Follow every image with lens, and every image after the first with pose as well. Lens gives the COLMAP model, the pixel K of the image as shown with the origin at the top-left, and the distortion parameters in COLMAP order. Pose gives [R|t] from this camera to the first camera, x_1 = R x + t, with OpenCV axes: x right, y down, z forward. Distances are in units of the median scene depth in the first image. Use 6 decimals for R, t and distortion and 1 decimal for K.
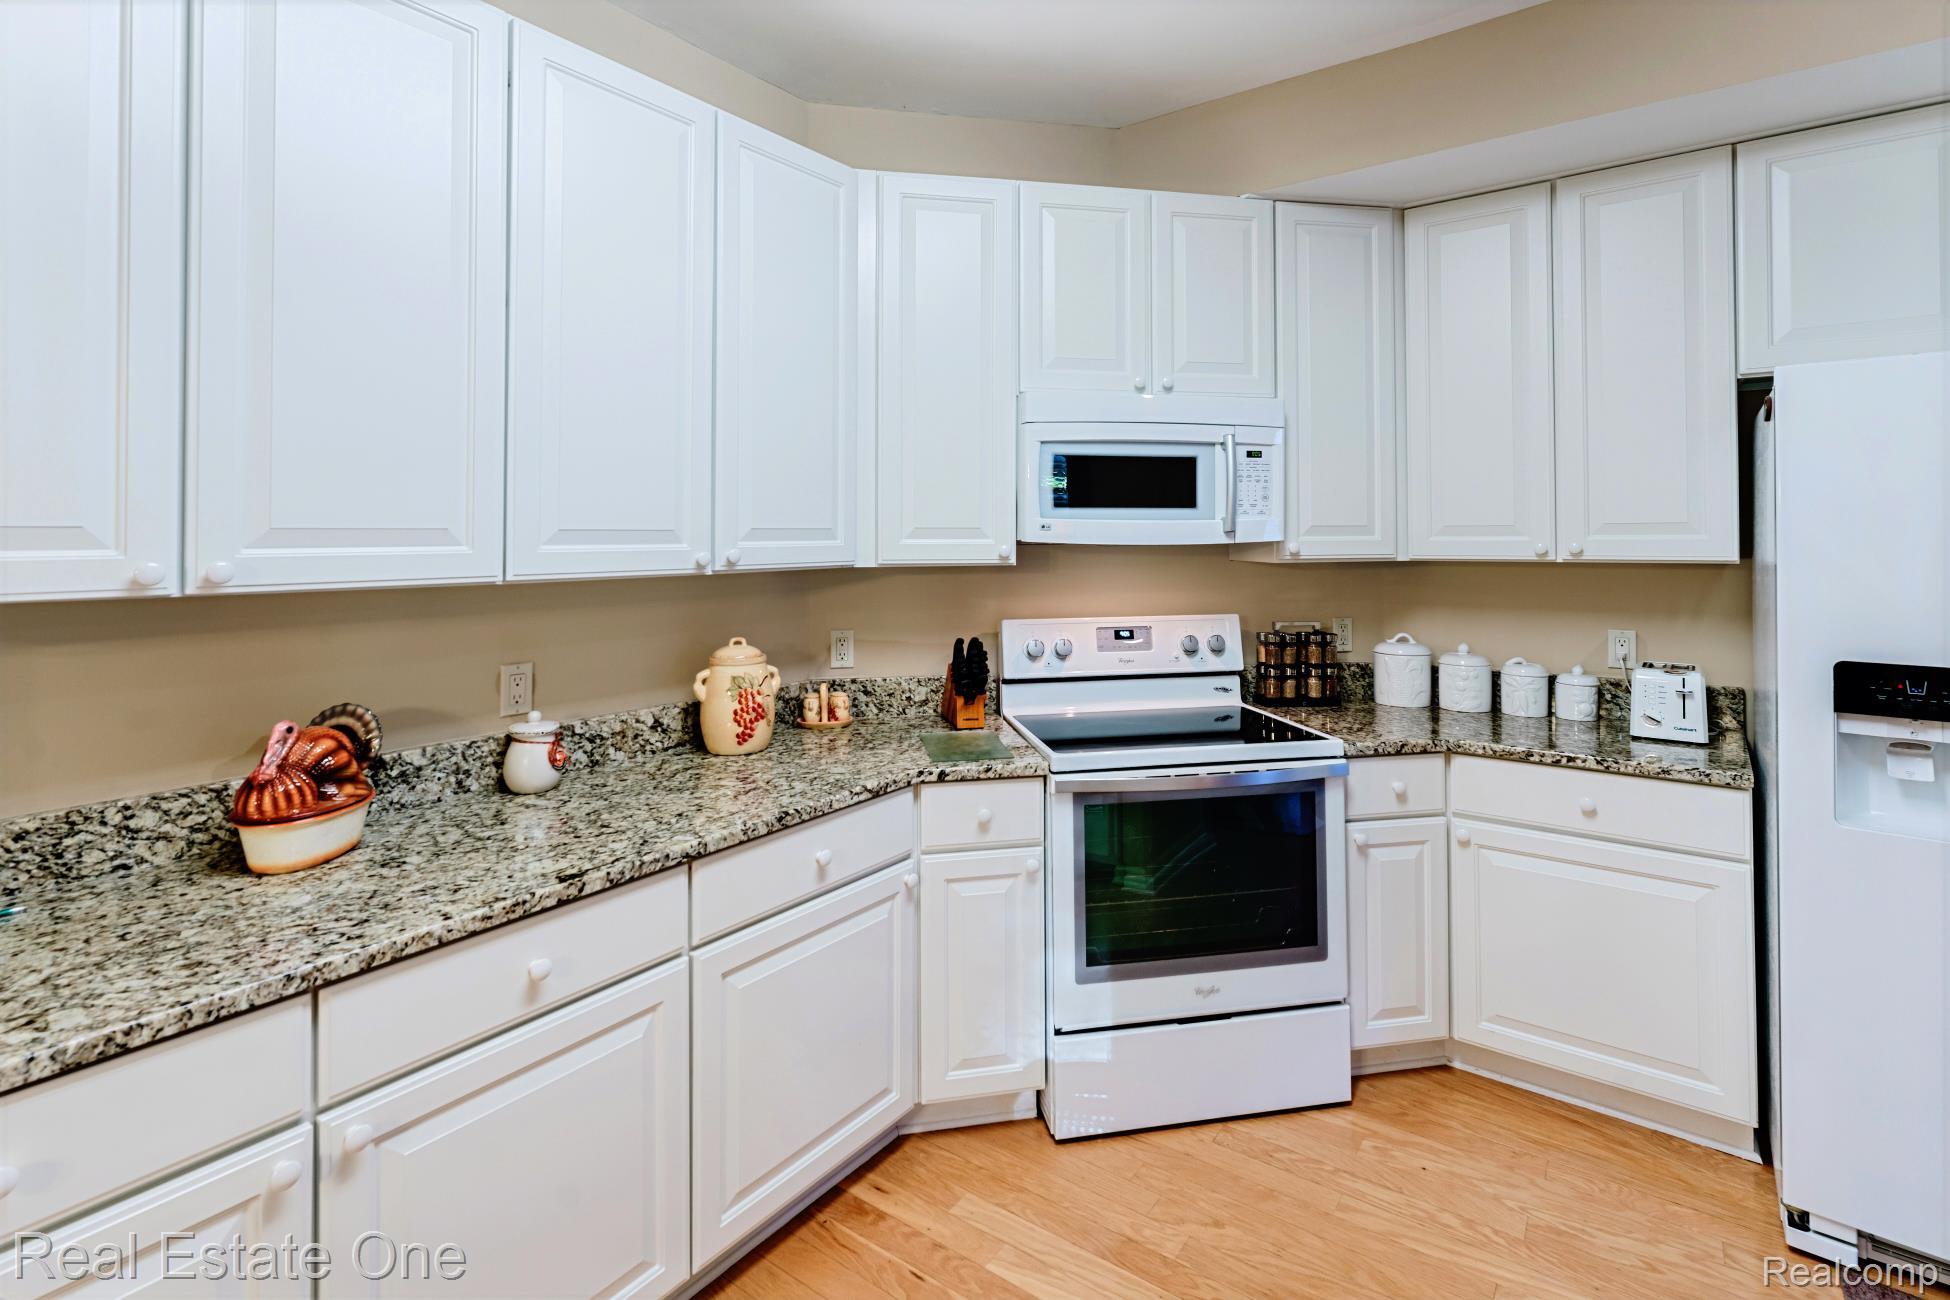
lens RADIAL K [[909.8, 0, 986.2], [0, 909.8, 532.6], [0, 0, 1]] dist [0.000497, 0.000160]
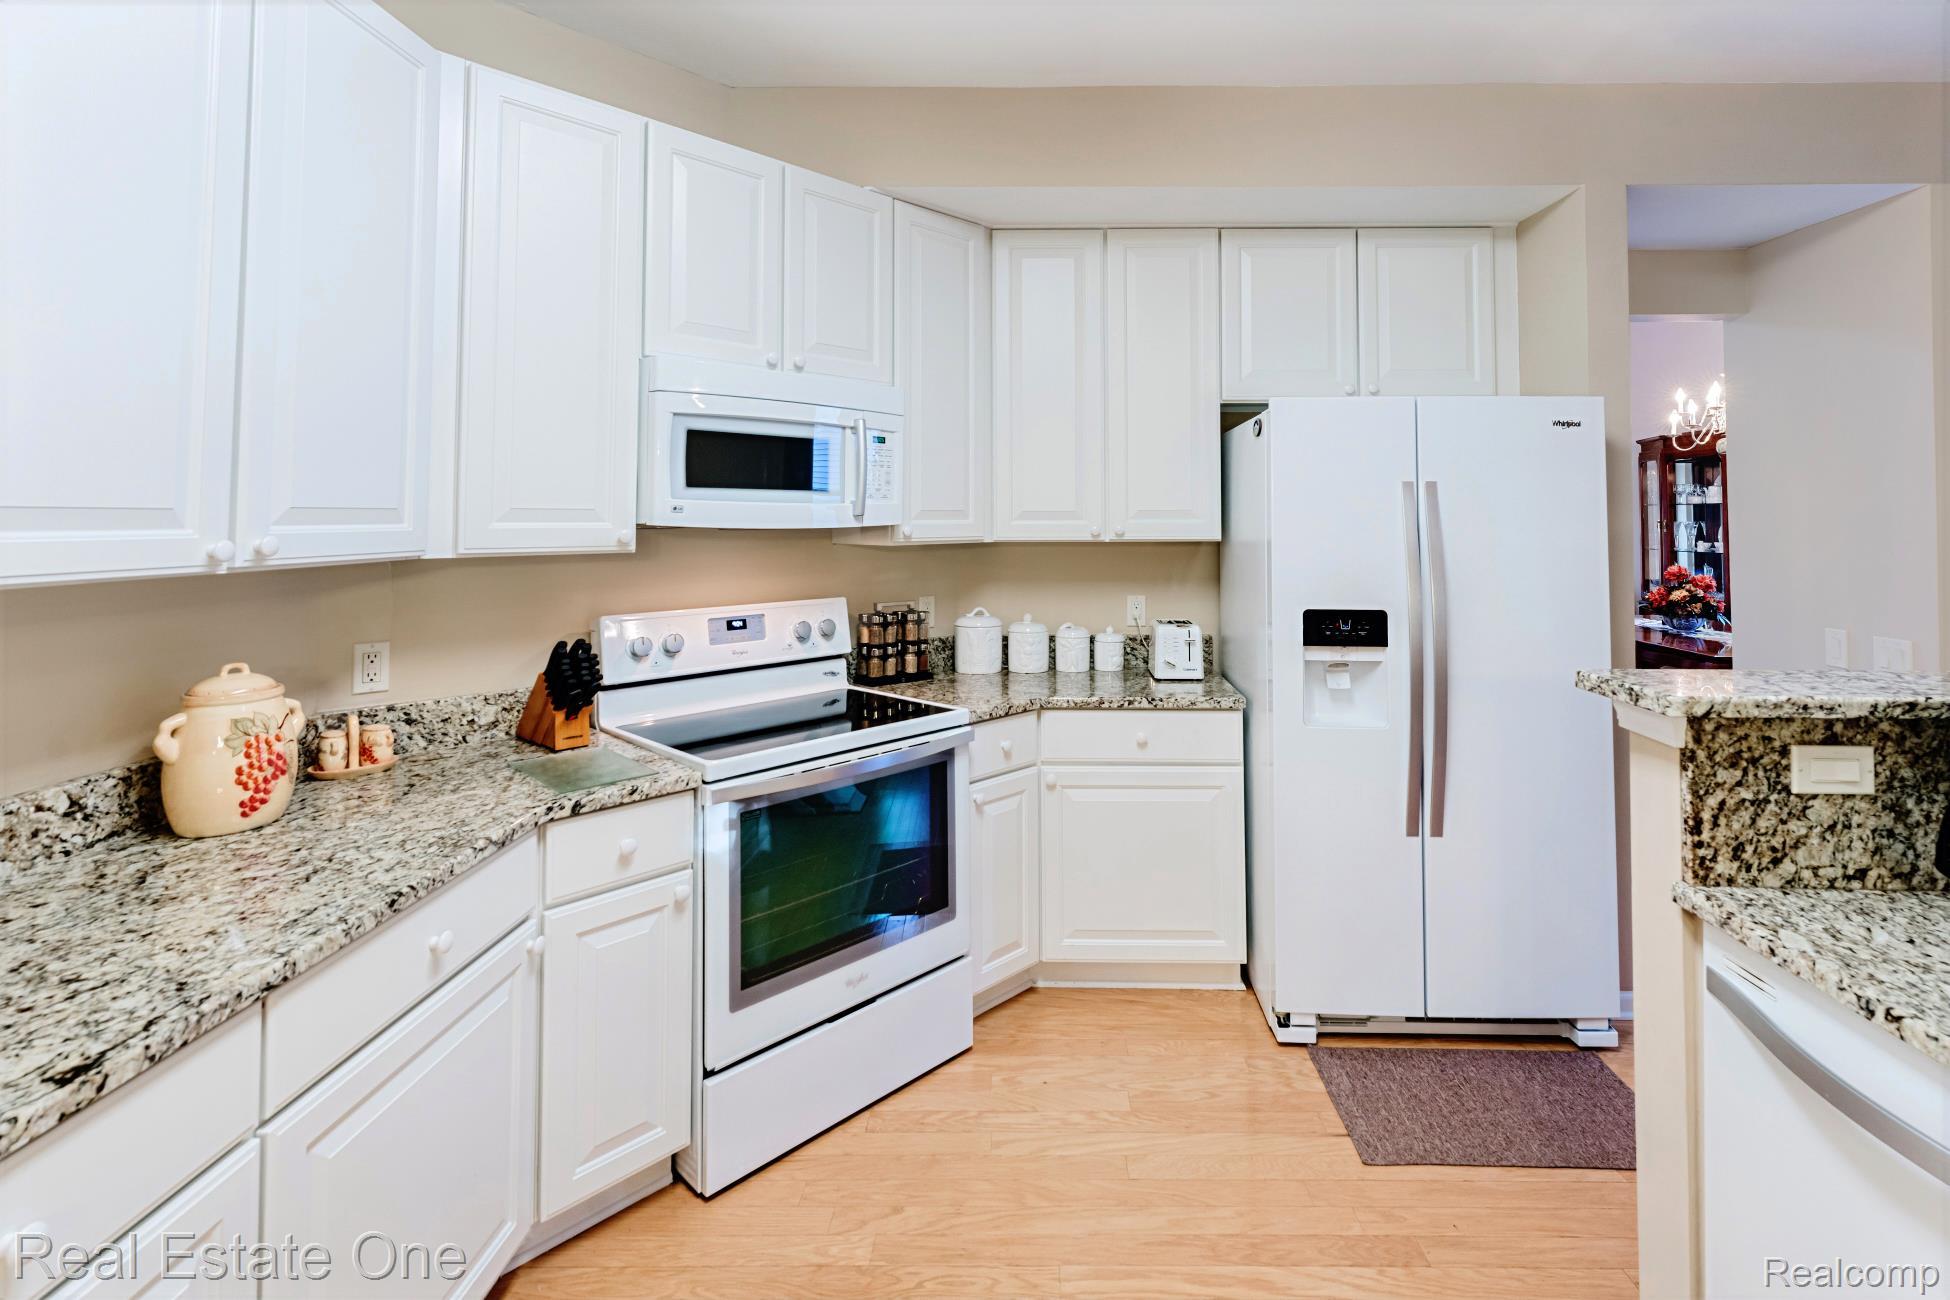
lens RADIAL K [[909.8, 0, 1012.1], [0, 909.8, 497.0], [0, 0, 1]] dist [0.000497, 0.000160]
pose [[0.818433, 0.016493, 0.574365, -0.192854], [-0.003198, 0.999703, -0.024151, 0.002756], [-0.574593, 0.017929, 0.818243, 0.083583]]
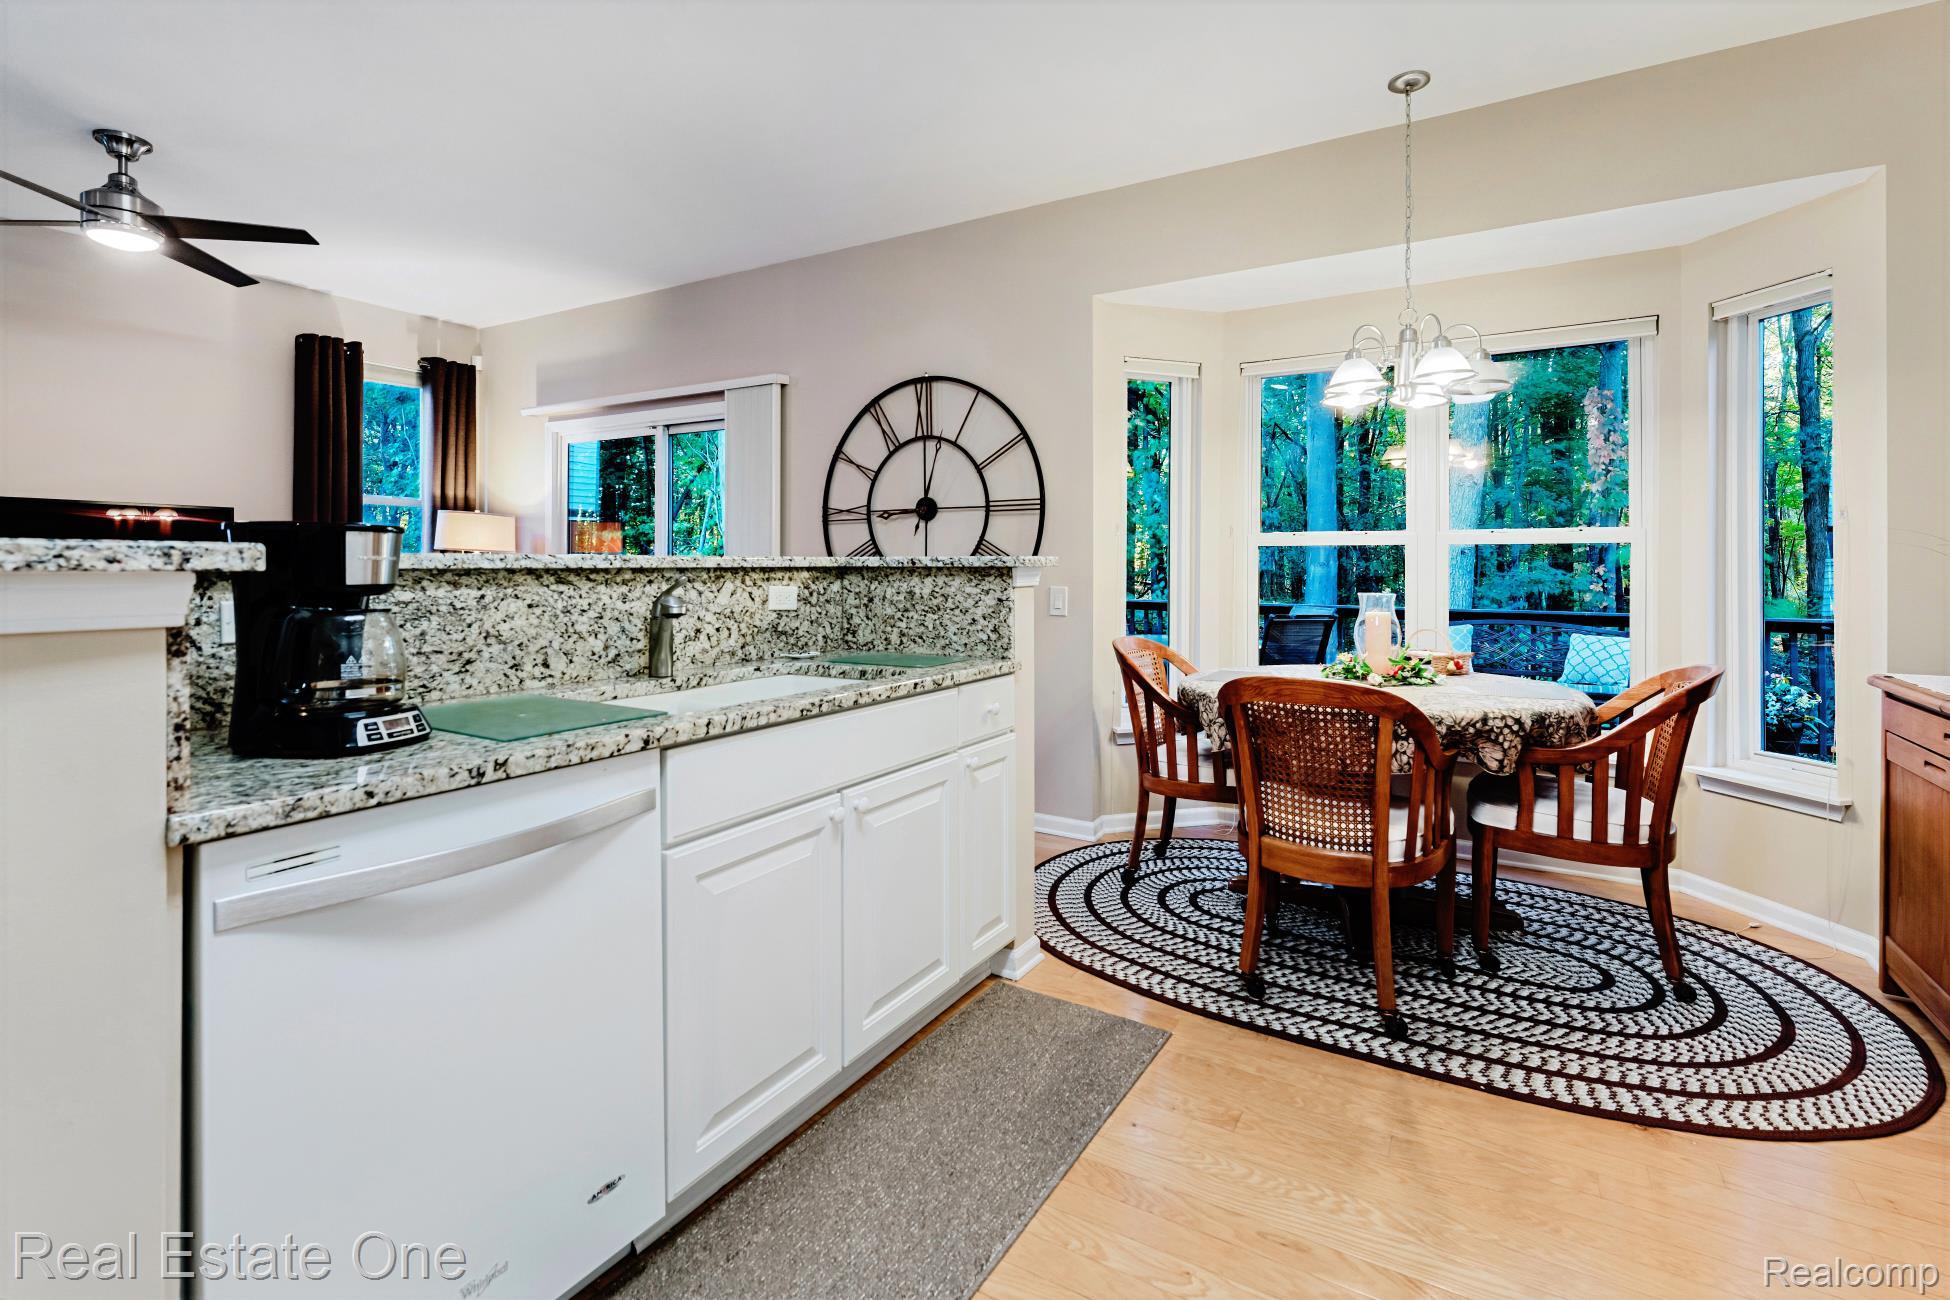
lens RADIAL K [[909.8, 0, 975.5], [0, 909.8, 571.9], [0, 0, 1]] dist [0.000497, 0.000160]
pose [[-0.994742, 0.000904, -0.102407, 0.170192], [0.000531, 0.999993, 0.003673, 0.120144], [0.102410, 0.003599, -0.994736, 0.761998]]
